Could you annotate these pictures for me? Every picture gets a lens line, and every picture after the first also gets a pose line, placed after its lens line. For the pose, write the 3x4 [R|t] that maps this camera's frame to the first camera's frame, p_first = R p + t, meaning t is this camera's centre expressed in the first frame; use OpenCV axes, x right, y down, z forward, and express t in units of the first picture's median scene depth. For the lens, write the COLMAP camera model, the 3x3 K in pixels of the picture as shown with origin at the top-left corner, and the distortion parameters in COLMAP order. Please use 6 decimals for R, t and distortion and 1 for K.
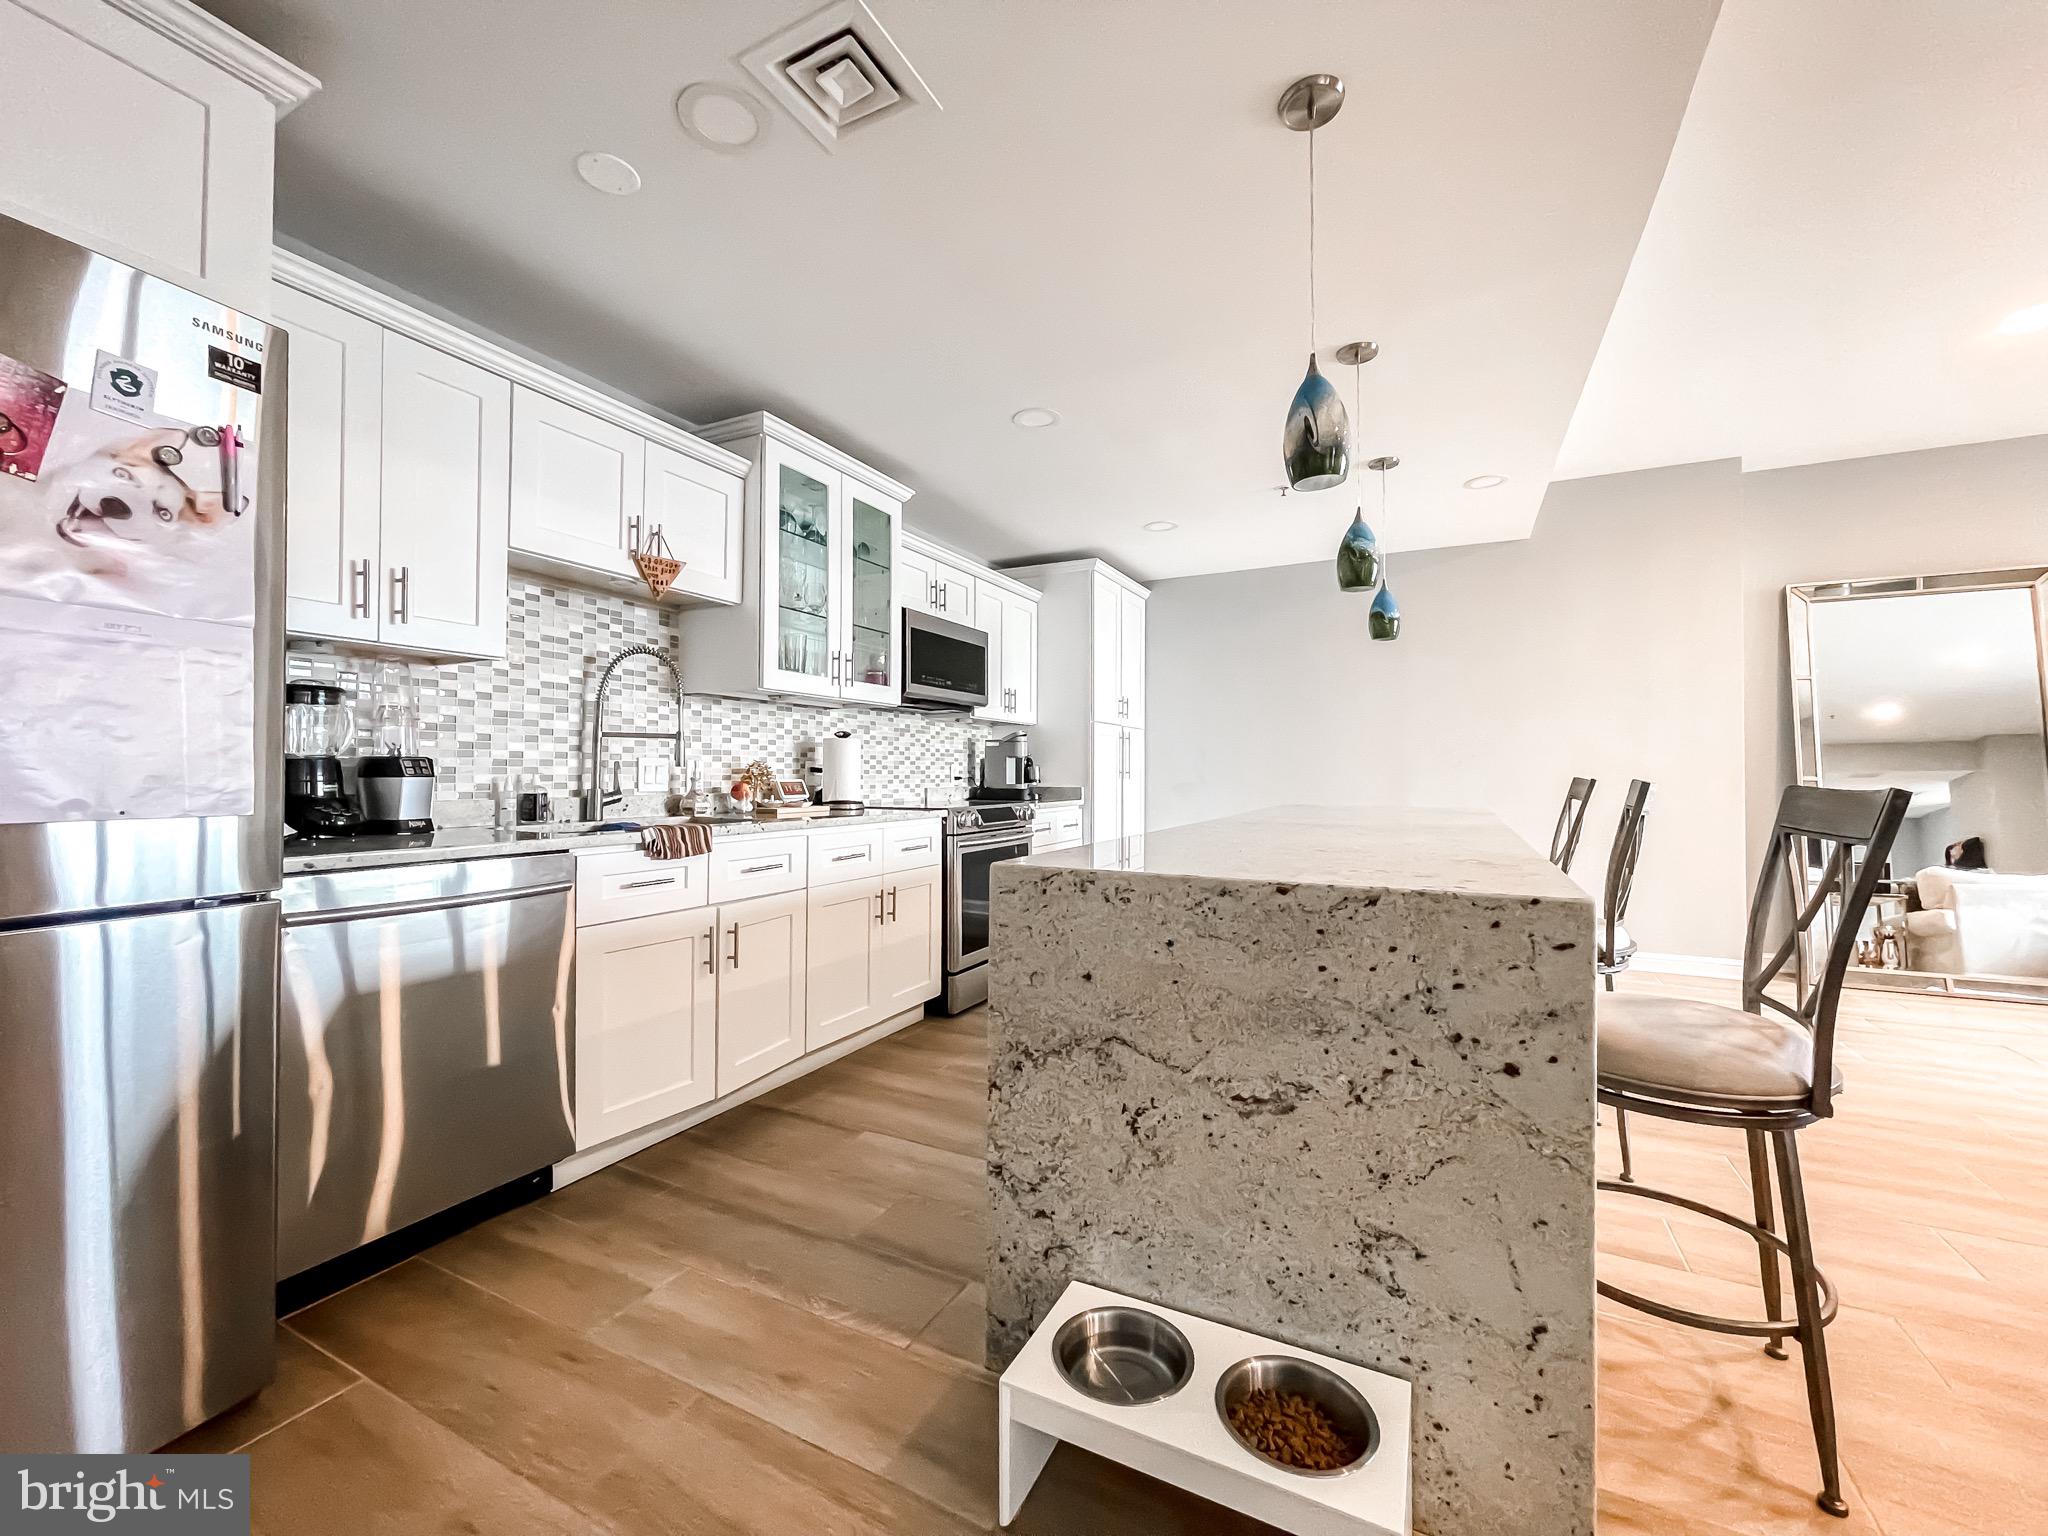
lens RADIAL K [[827.6, 0, 1024.8], [0, 827.6, 762.6], [0, 0, 1]] dist [-0.002598, 0.001003]
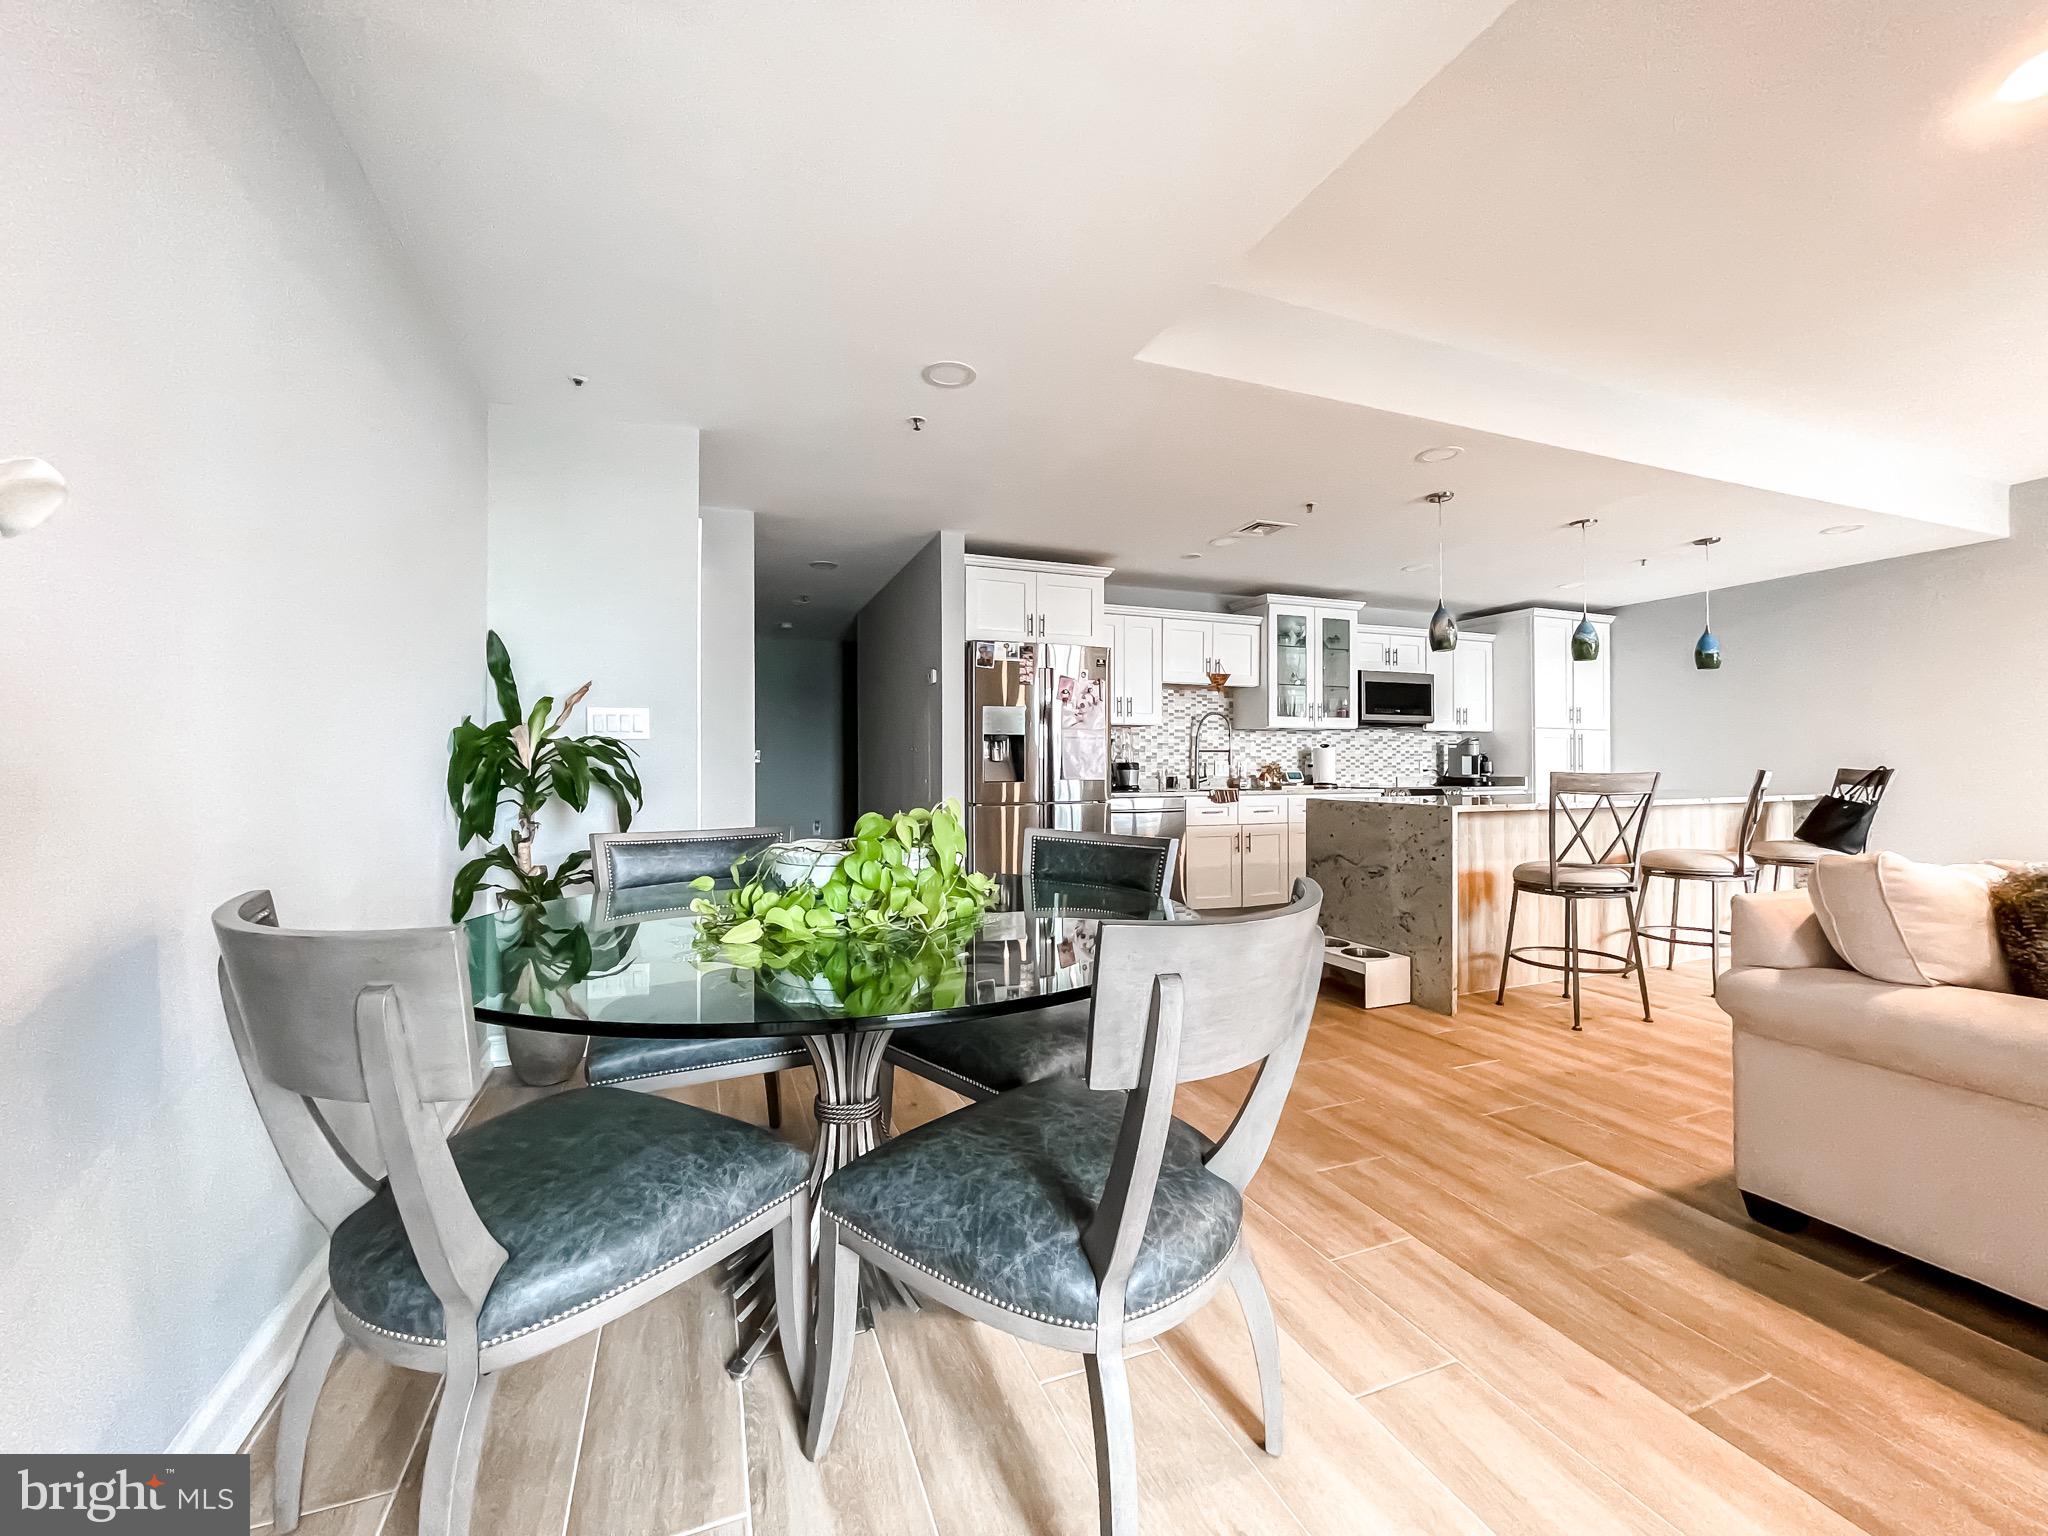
lens RADIAL K [[827.6, 0, 1022.1], [0, 827.6, 765.2], [0, 0, 1]] dist [-0.002598, 0.001003]
pose [[0.750532, -0.006136, -0.660805, 0.601681], [0.013423, 0.999892, 0.005961, -0.014409], [0.660698, -0.013344, 0.750534, -0.985473]]
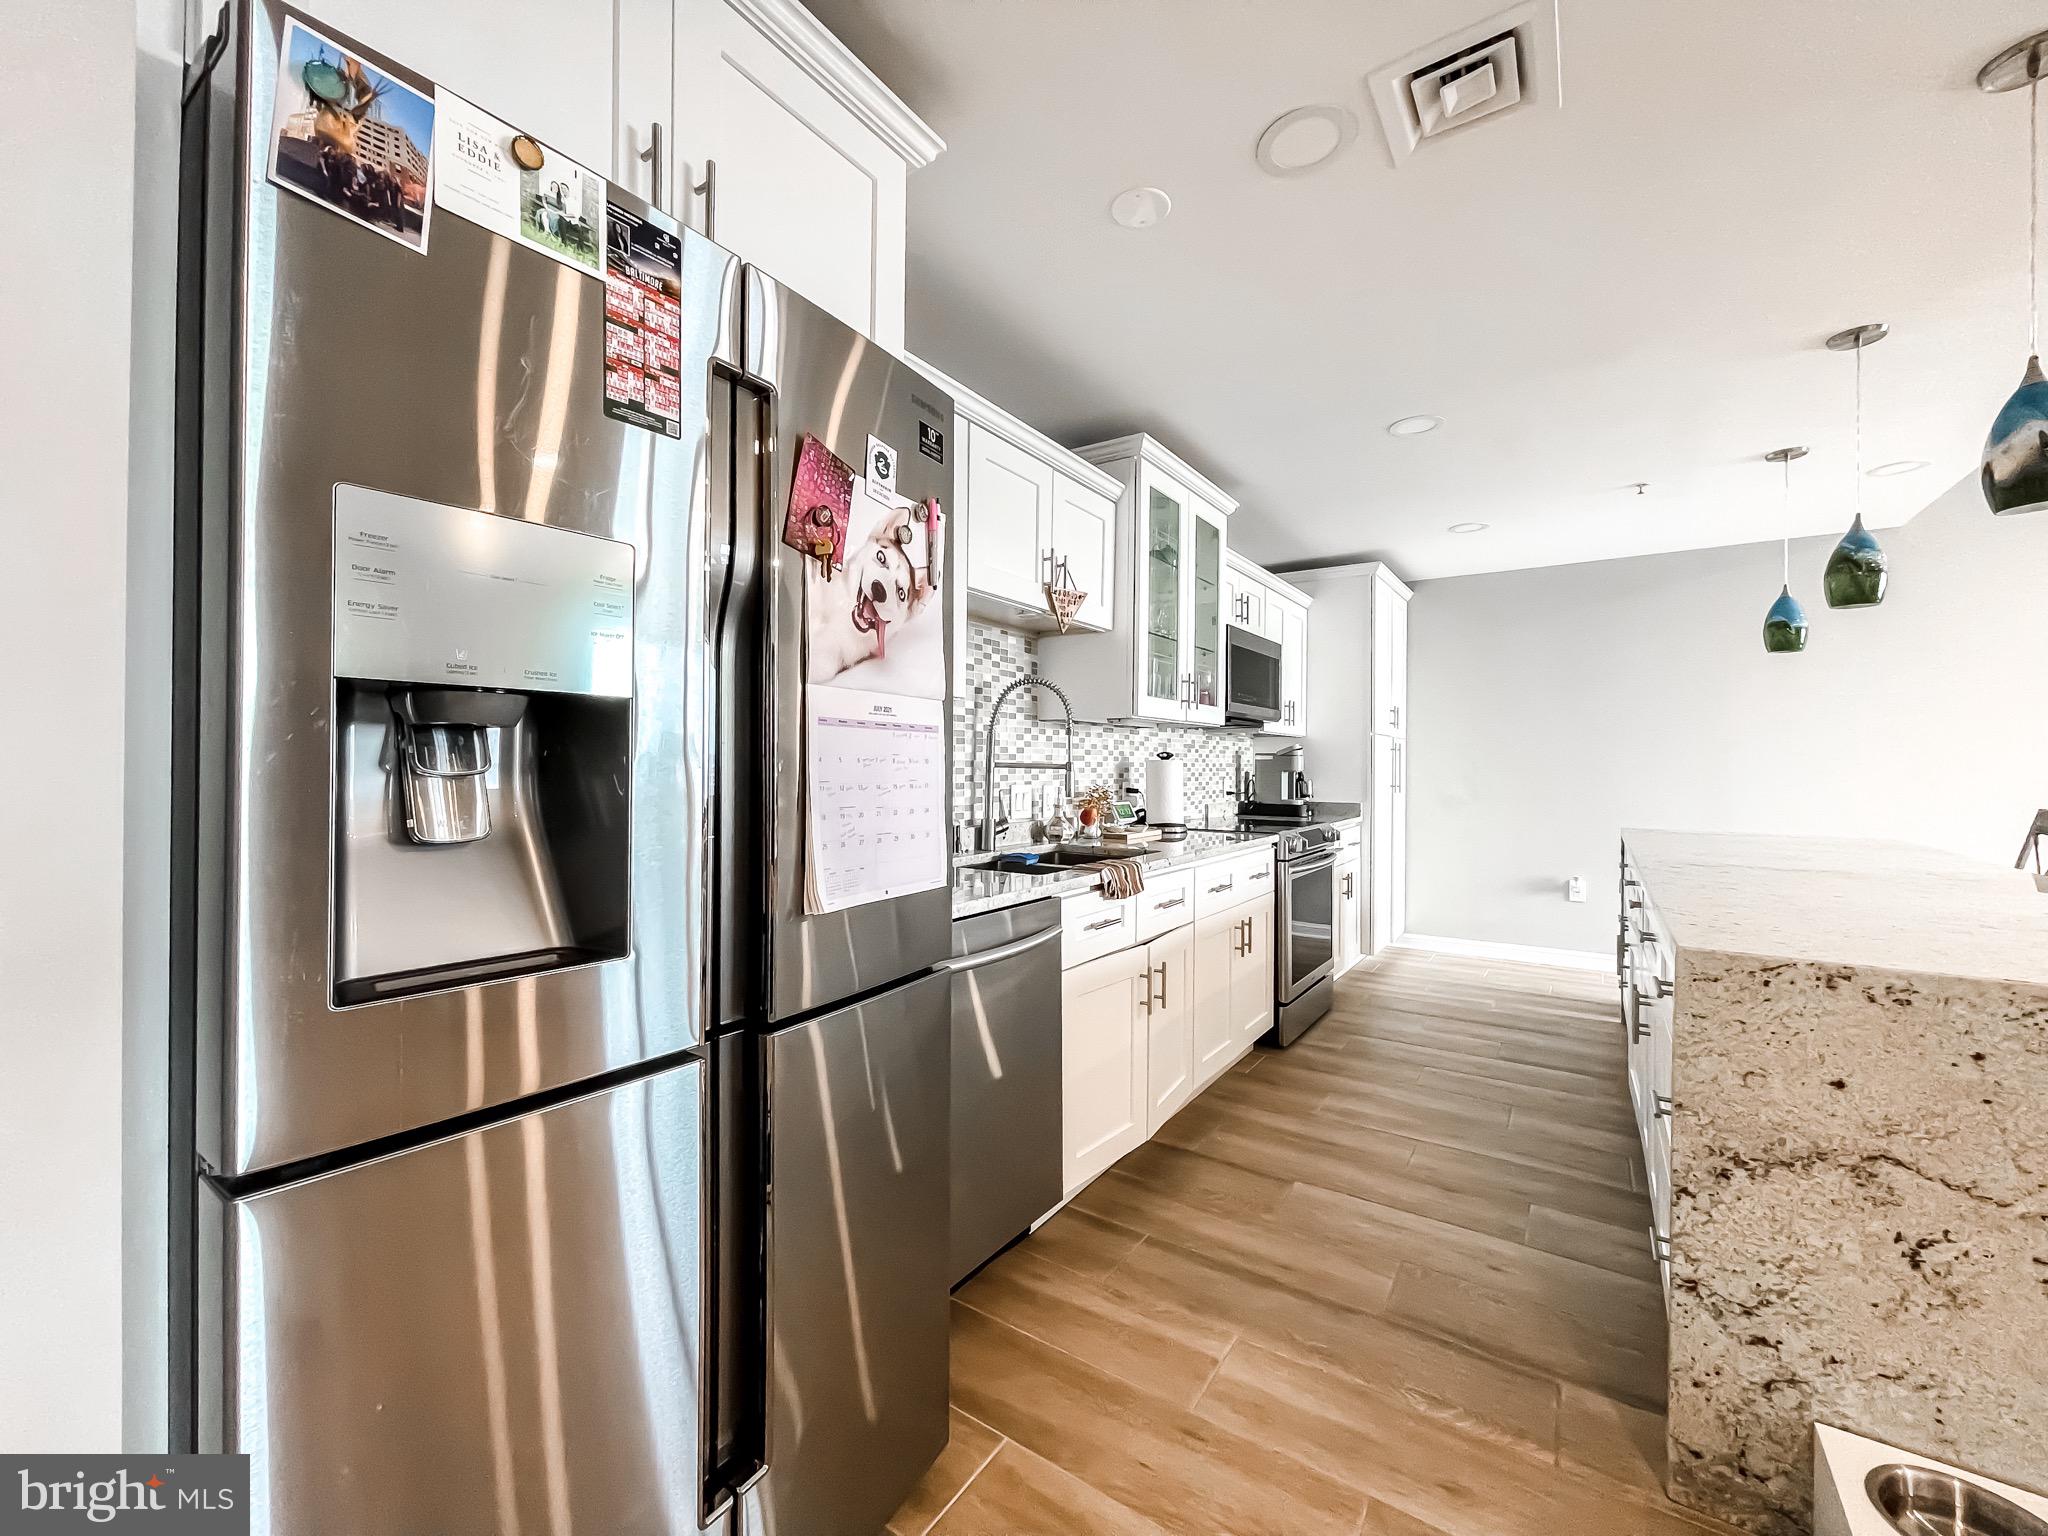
lens RADIAL K [[827.6, 0, 1024.2], [0, 827.6, 763.2], [0, 0, 1]] dist [-0.002598, 0.001003]
pose [[0.991547, 0.003201, -0.129712, -0.333148], [-0.001776, 0.999937, 0.011097, -0.045752], [0.129739, -0.010773, 0.991490, 0.006970]]
